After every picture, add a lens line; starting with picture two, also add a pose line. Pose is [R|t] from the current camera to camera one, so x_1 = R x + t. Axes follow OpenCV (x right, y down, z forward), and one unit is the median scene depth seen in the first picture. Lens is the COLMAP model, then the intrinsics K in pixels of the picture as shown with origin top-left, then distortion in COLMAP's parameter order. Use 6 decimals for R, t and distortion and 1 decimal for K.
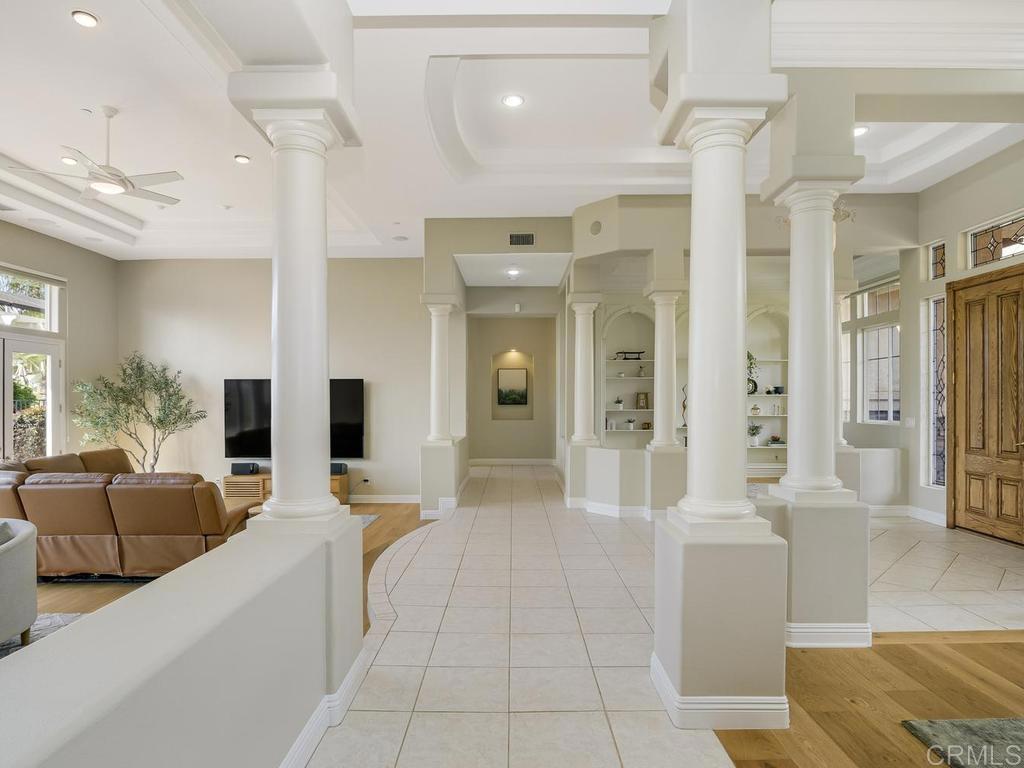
lens RADIAL K [[575.7, 0, 509.8], [0, 575.7, 405.0], [0, 0, 1]] dist [-0.016236, 0.001969]
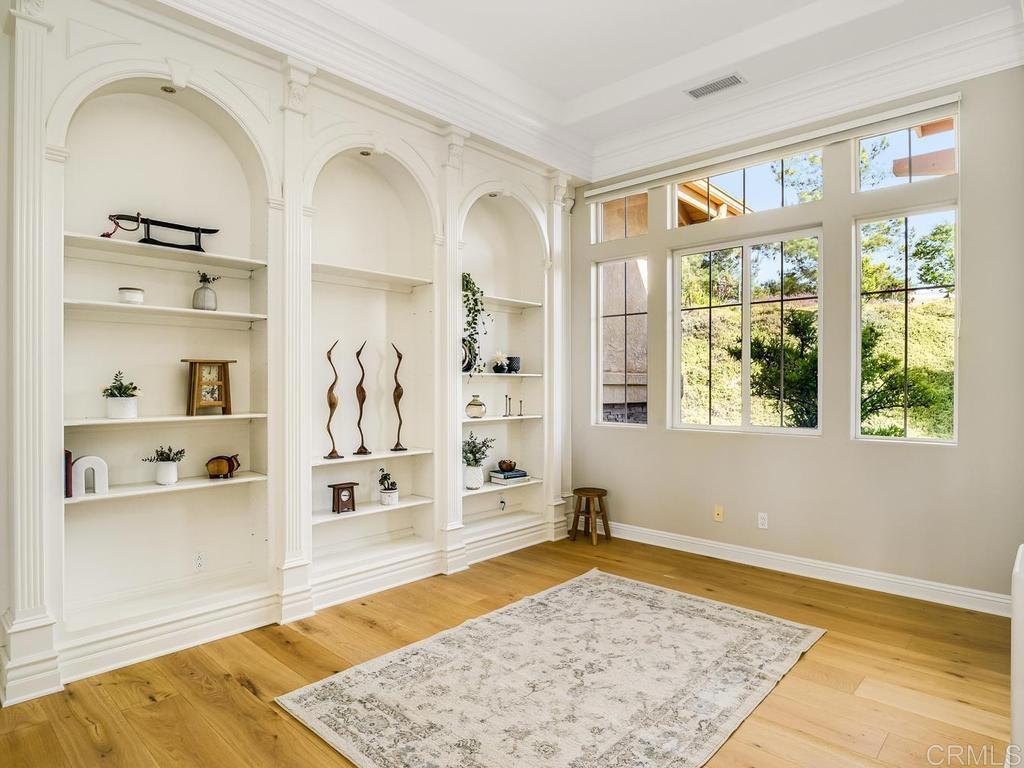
lens RADIAL K [[575.7, 0, 505.3], [0, 575.7, 386.7], [0, 0, 1]] dist [-0.016236, 0.001969]
pose [[0.668516, -0.000789, 0.743698, 0.157083], [0.009370, 0.999929, -0.007362, -0.005710], [-0.743639, 0.011890, 0.668475, 0.988445]]
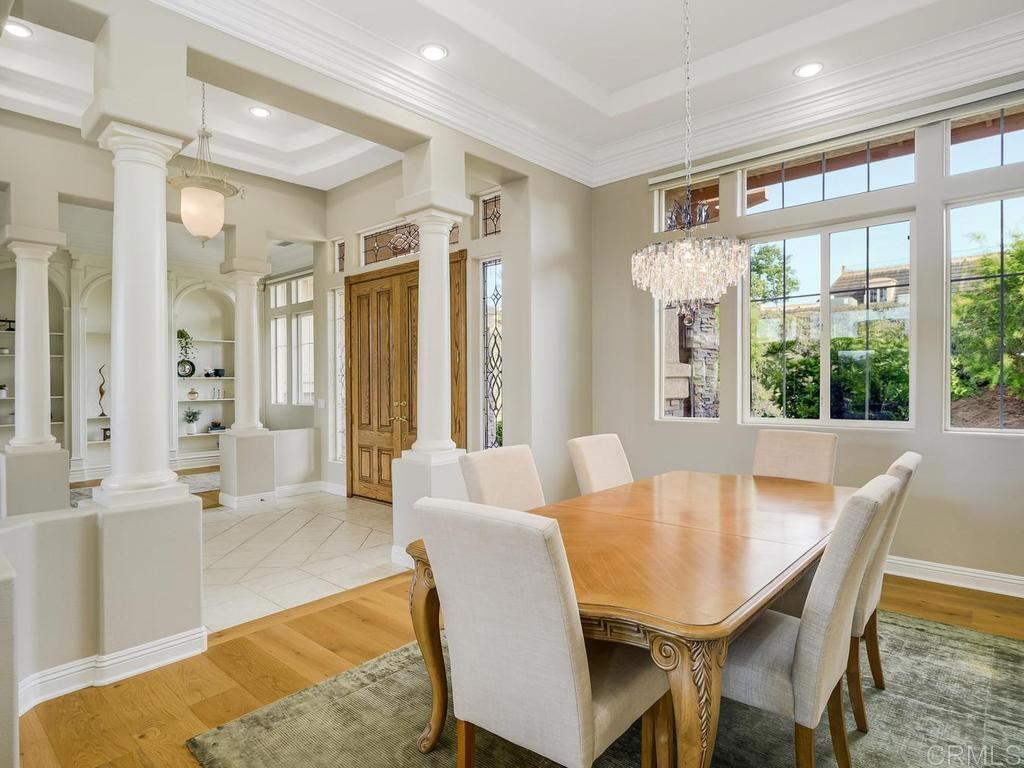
lens RADIAL K [[575.7, 0, 534.7], [0, 575.7, 385.6], [0, 0, 1]] dist [-0.016236, 0.001969]
pose [[0.642553, -0.010110, 0.766174, 0.116752], [0.013304, 0.999909, 0.002036, 0.000316], [-0.766125, 0.008885, 0.642630, -0.000453]]
